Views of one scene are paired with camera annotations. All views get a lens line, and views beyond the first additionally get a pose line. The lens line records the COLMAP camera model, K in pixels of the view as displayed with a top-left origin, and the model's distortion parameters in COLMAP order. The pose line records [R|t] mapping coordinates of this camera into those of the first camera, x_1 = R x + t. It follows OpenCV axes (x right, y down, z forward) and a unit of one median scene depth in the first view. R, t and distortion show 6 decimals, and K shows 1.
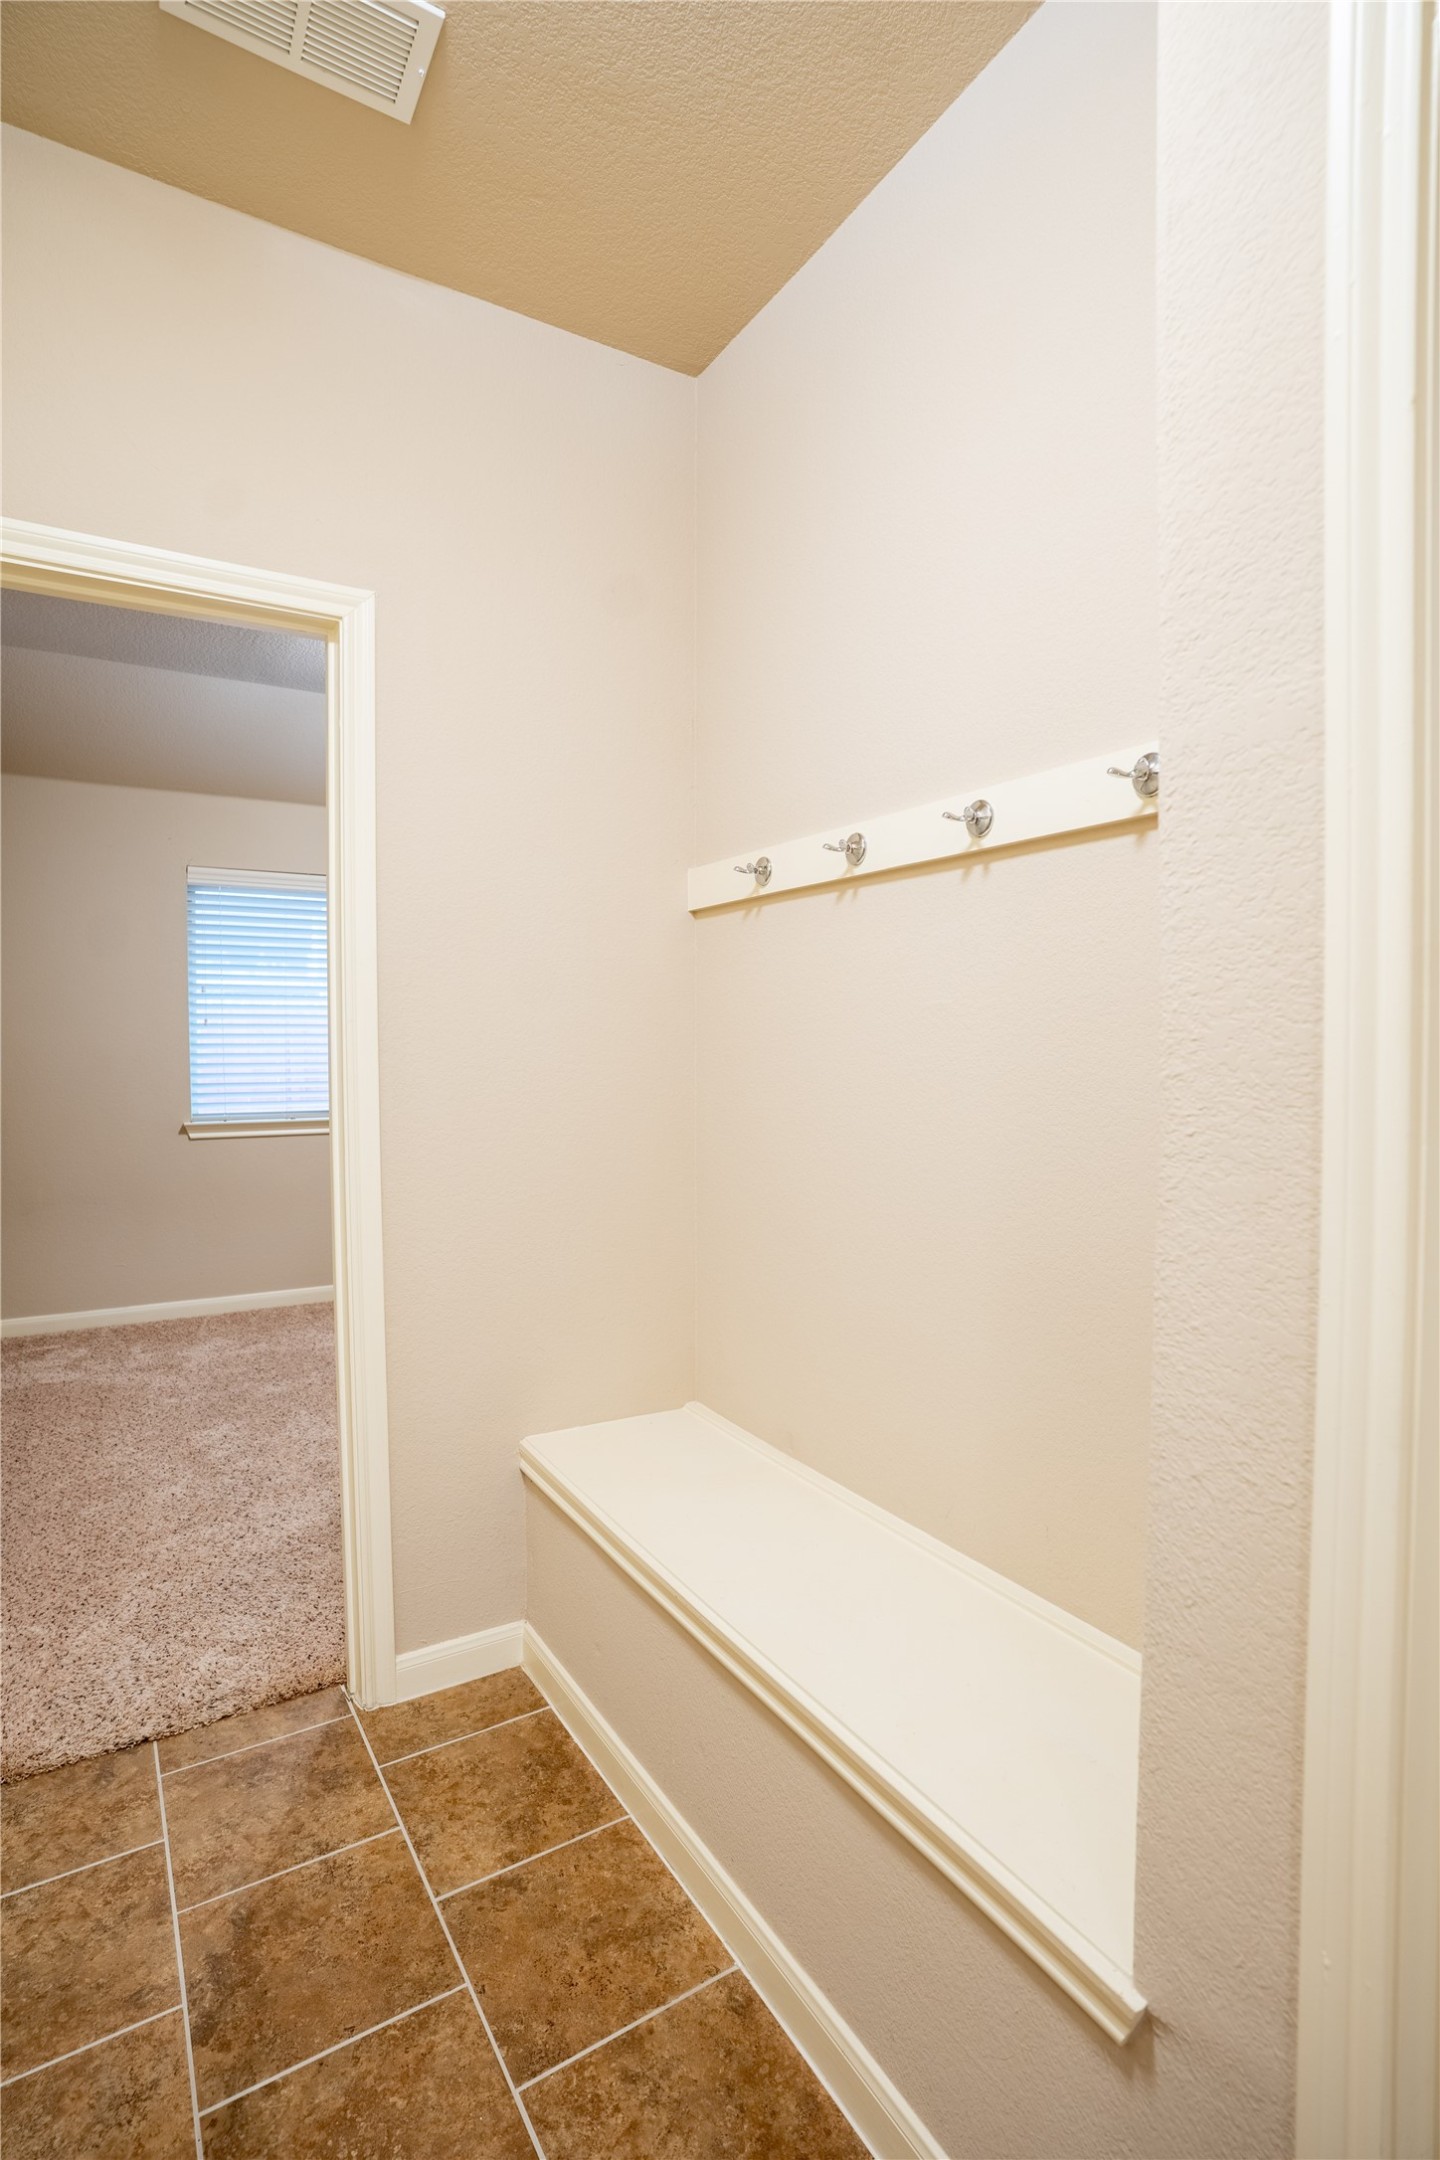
lens RADIAL K [[1047.4, 0, 709.0], [0, 1047.4, 1072.7], [0, 0, 1]] dist [-0.002381, 0.000796]
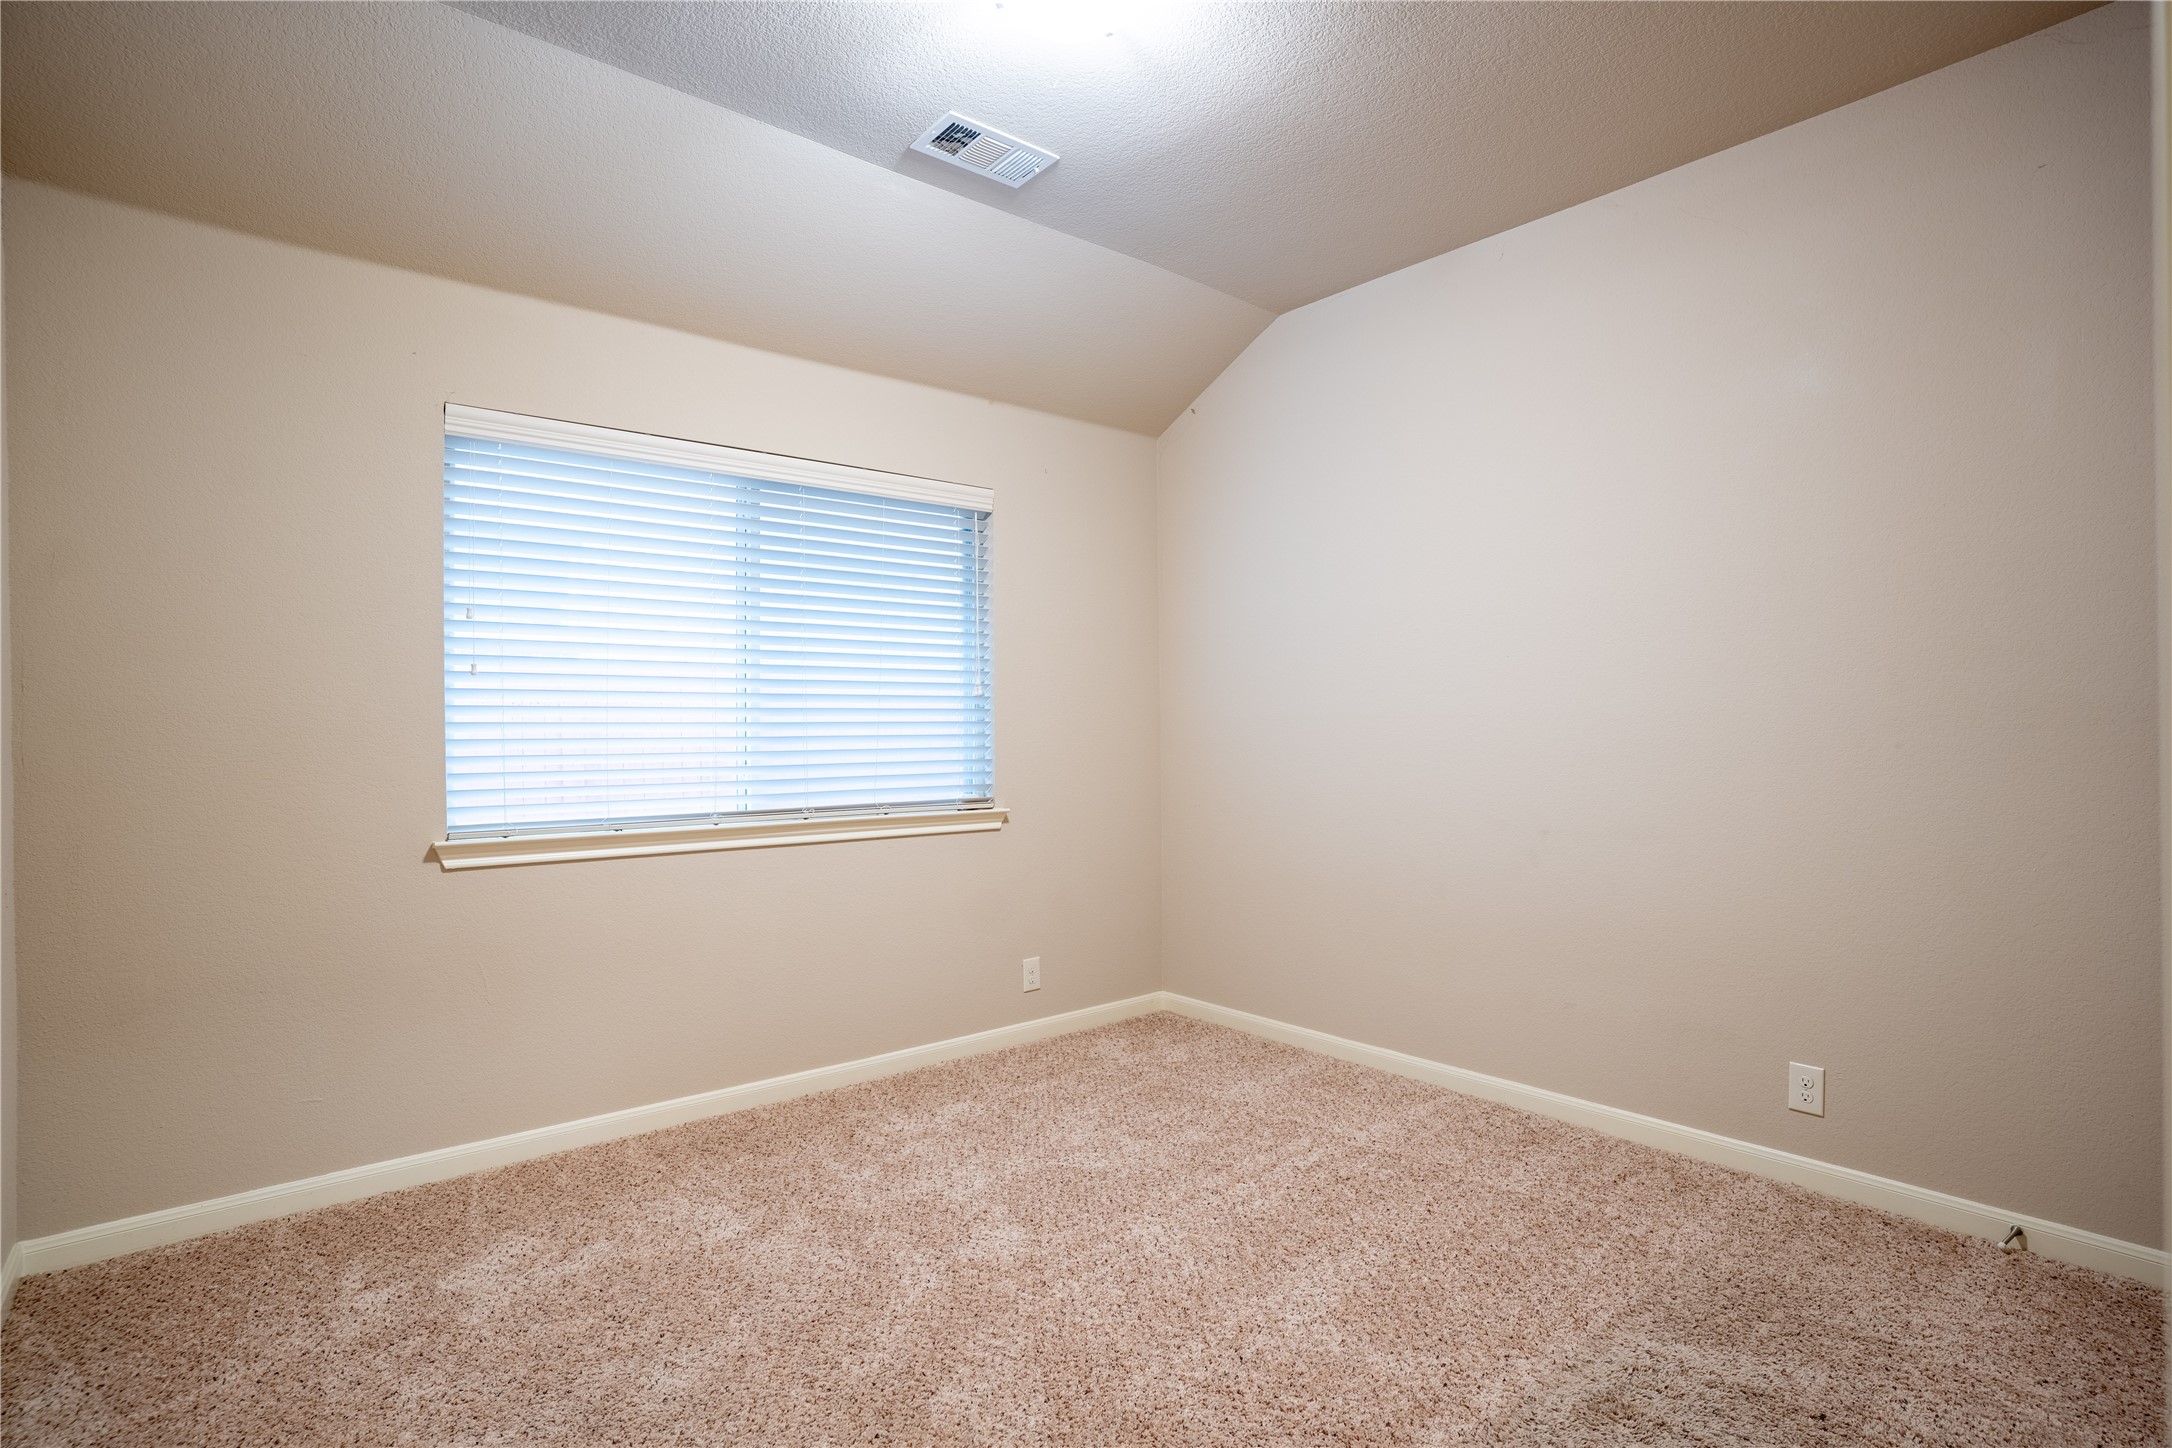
lens RADIAL K [[1053.3, 0, 1088.2], [0, 1053.3, 719.9], [0, 0, 1]] dist [-0.002381, 0.000796]
pose [[0.988180, -0.012225, 0.152812, -0.226887], [0.018587, 0.999016, -0.040272, 0.010382], [-0.152169, 0.042637, 0.987434, 0.359268]]
